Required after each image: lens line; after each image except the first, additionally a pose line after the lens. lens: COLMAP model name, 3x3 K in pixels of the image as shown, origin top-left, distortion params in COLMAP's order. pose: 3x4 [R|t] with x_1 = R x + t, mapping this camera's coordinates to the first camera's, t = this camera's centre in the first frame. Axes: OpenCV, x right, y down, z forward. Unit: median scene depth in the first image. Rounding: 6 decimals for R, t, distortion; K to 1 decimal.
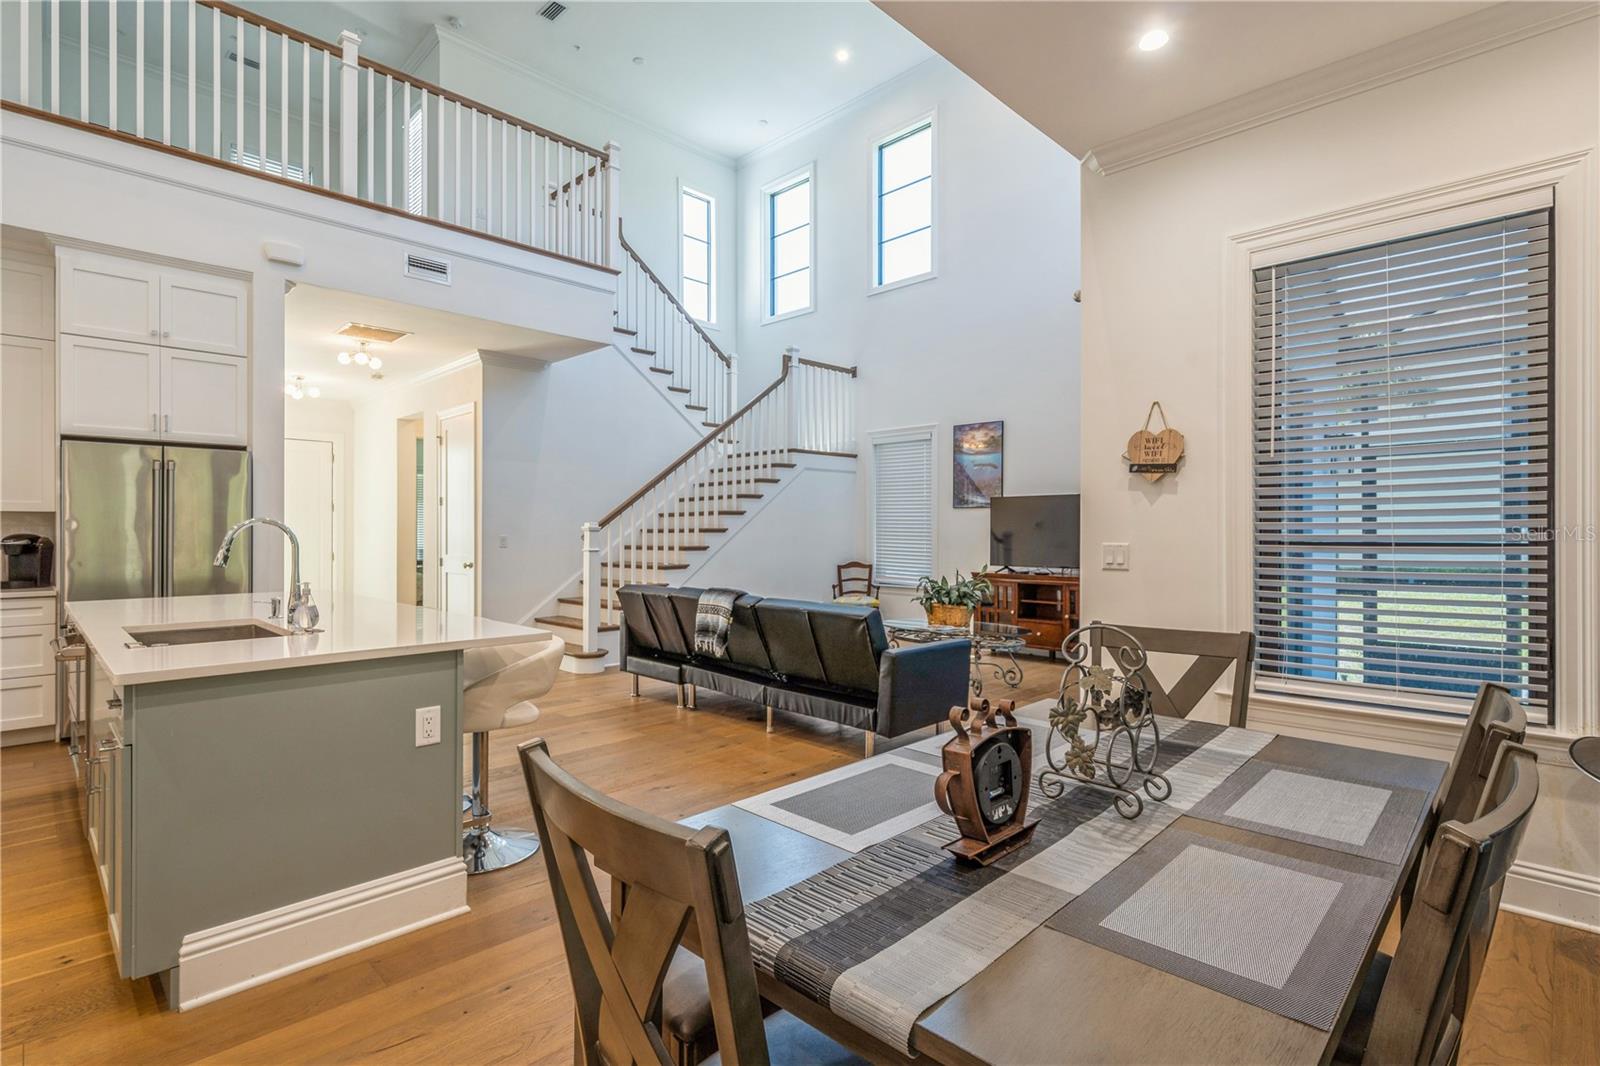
lens RADIAL K [[774.1, 0, 792.1], [0, 774.1, 524.6], [0, 0, 1]] dist [0.013532, 0.002343]
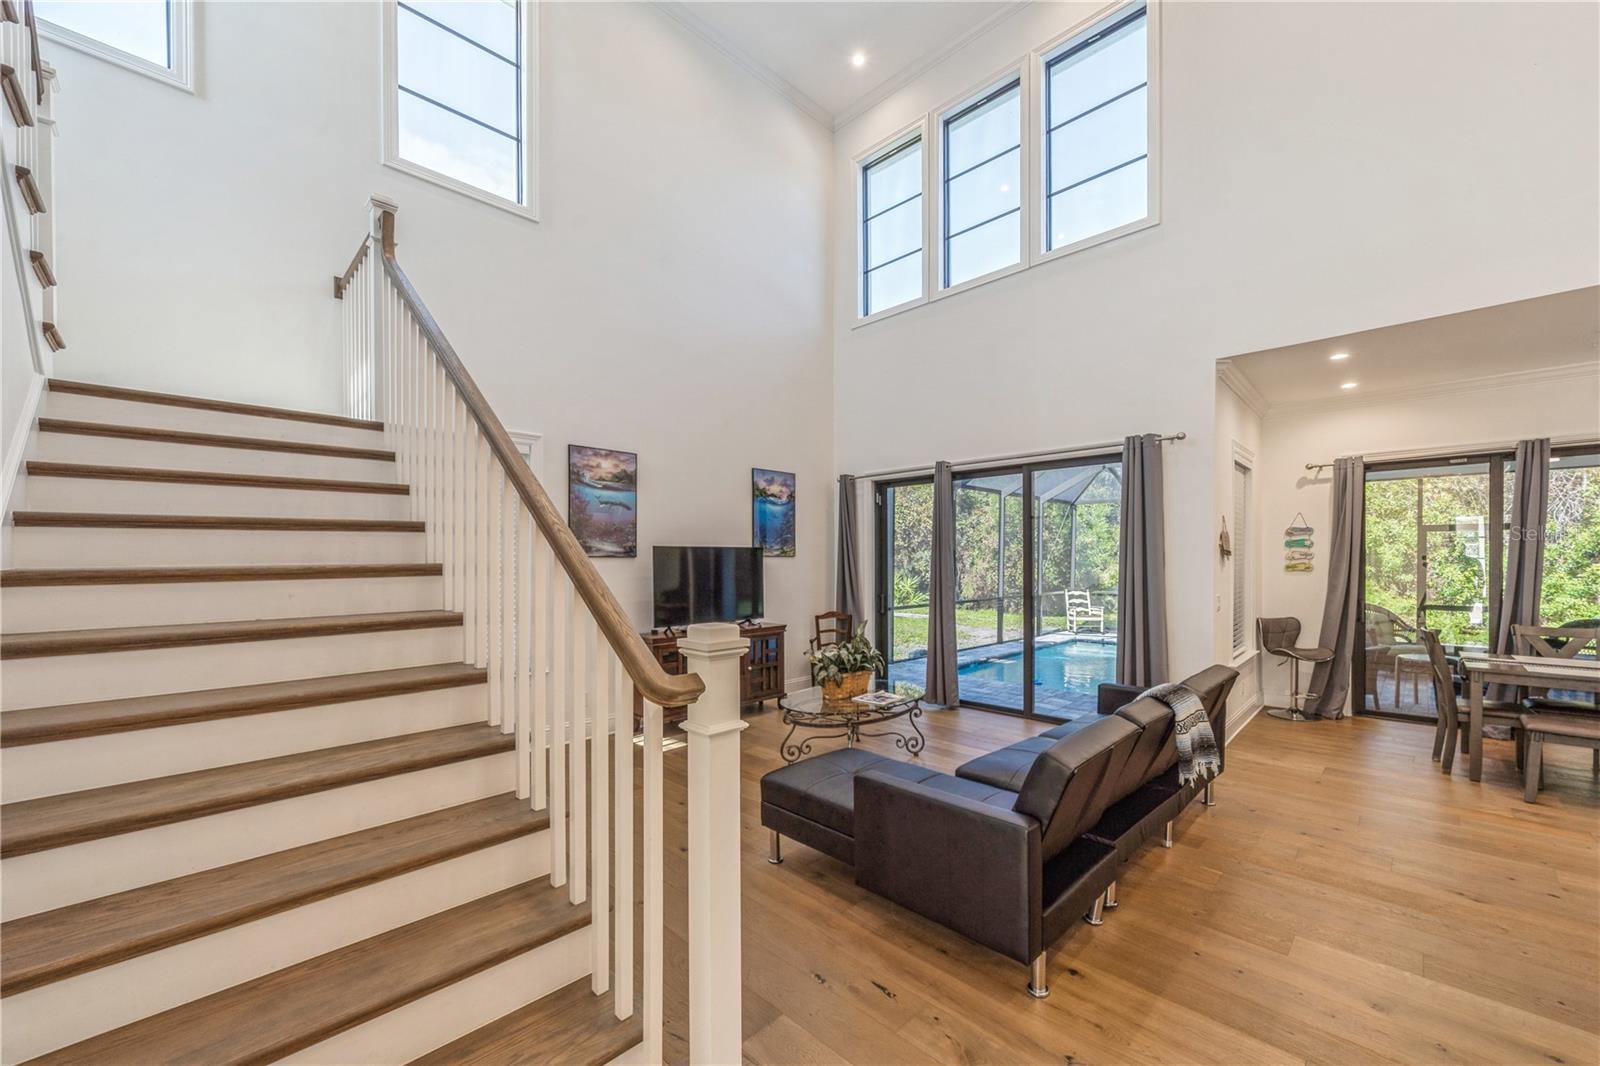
lens RADIAL K [[629.1, 0, 807.7], [0, 629.1, 561.5], [0, 0, 1]] dist [0.003447, -0.000593]
pose [[-0.010316, -0.006018, 0.999929, -0.448700], [-0.005001, 0.999970, 0.005967, -0.024924], [-0.999934, -0.004939, -0.010345, 0.900430]]
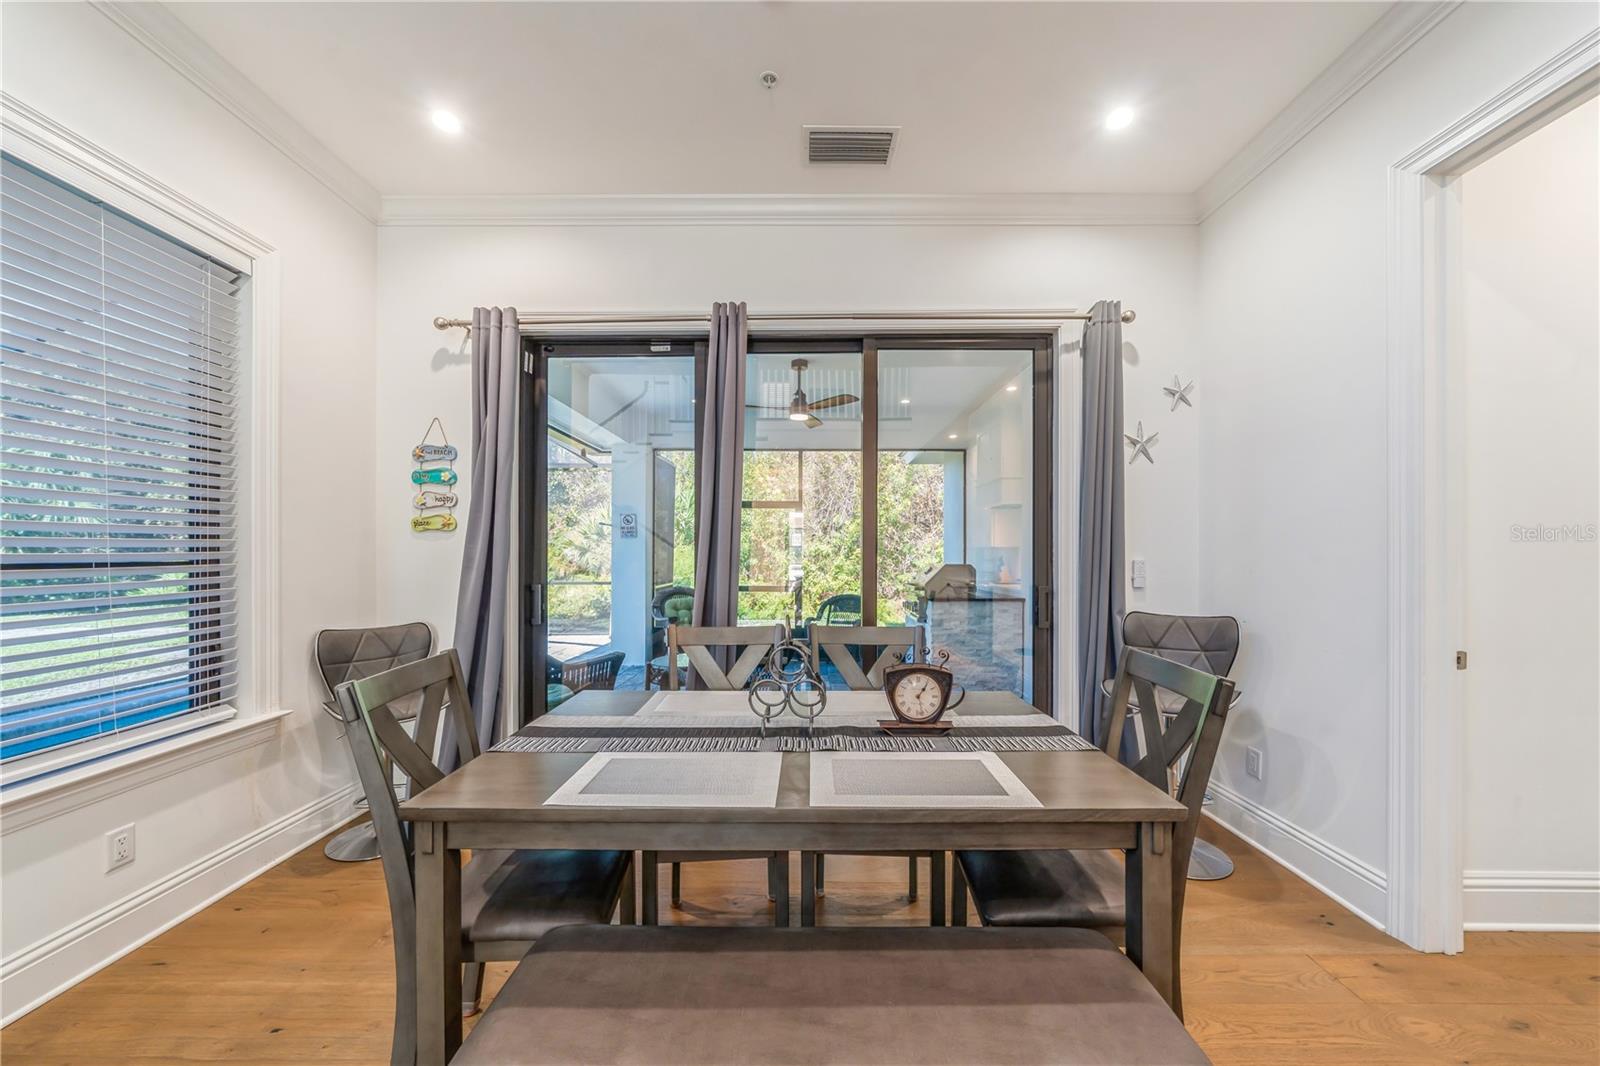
lens RADIAL K [[554.5, 0, 803.1], [0, 554.5, 554.5], [0, 0, 1]] dist [-0.007154, -0.000244]
pose [[-0.699662, -0.005529, 0.714453, -0.067822], [-0.009796, 0.999950, -0.001854, 0.003060], [-0.714407, -0.008296, -0.699681, 0.332291]]
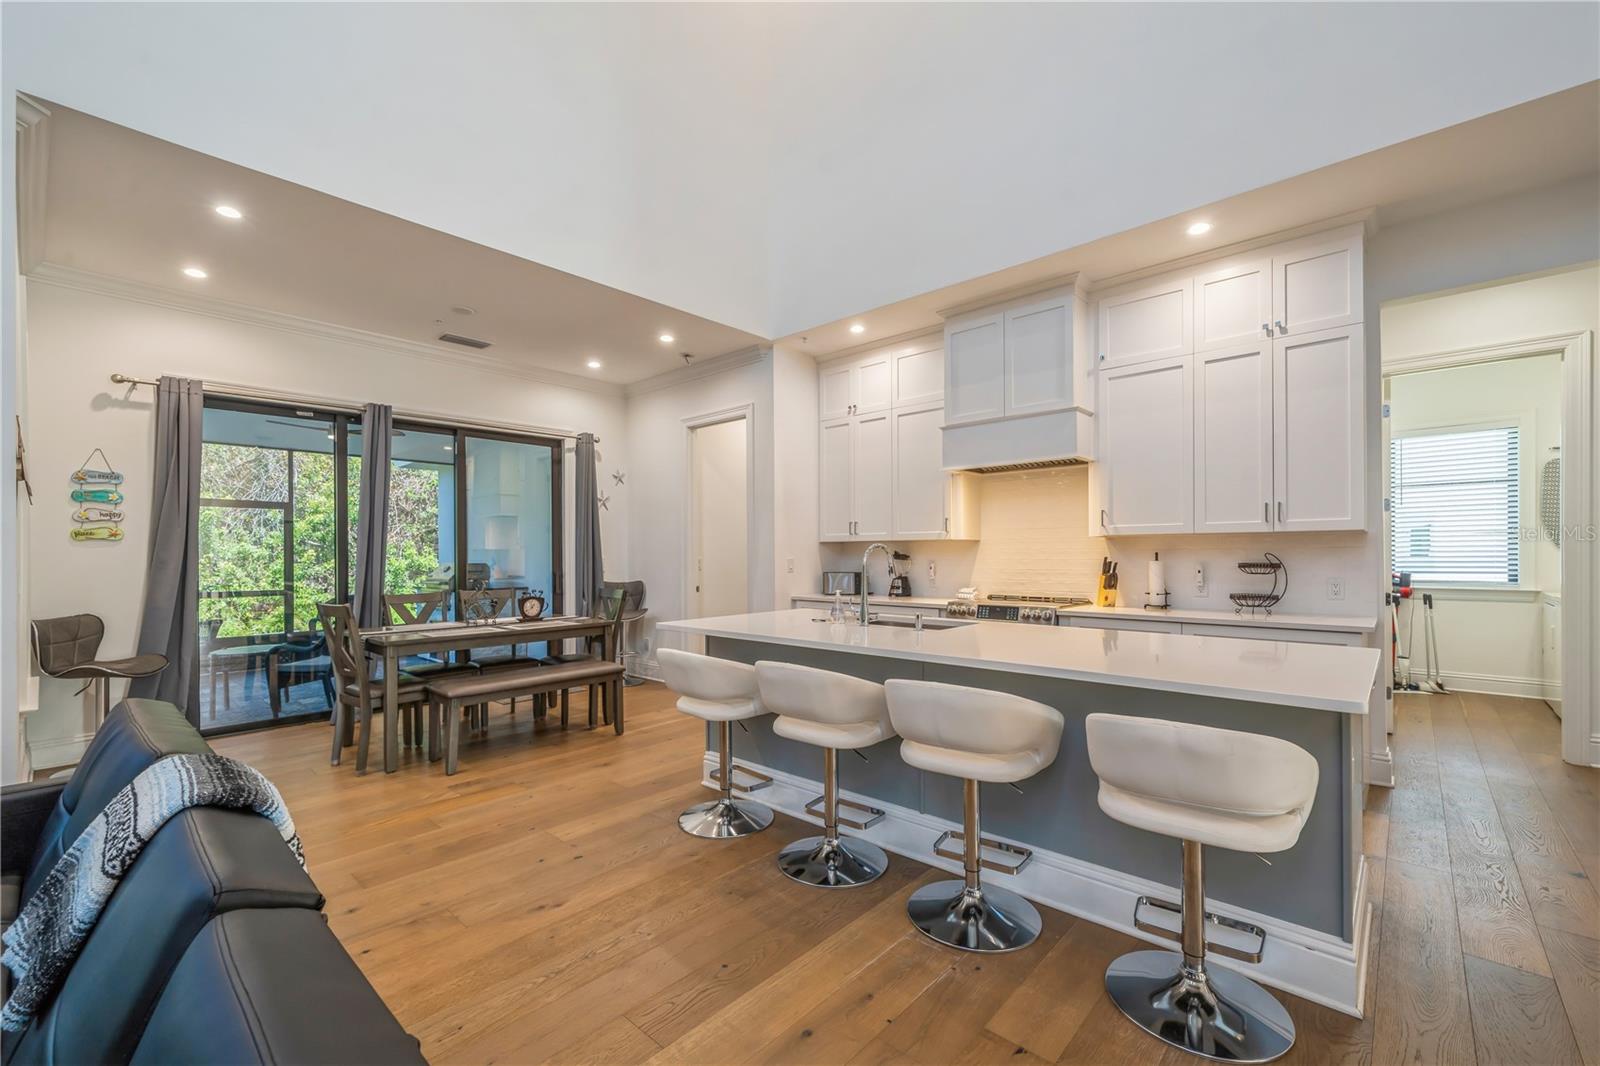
lens RADIAL K [[672.4, 0, 796.9], [0, 672.4, 555.4], [0, 0, 1]] dist [0.011106, 0.001048]
pose [[-0.999354, 0.001505, -0.035918, -0.192169], [0.001701, 0.999984, -0.005427, 0.005988], [0.035909, -0.005485, -0.999340, 0.835868]]
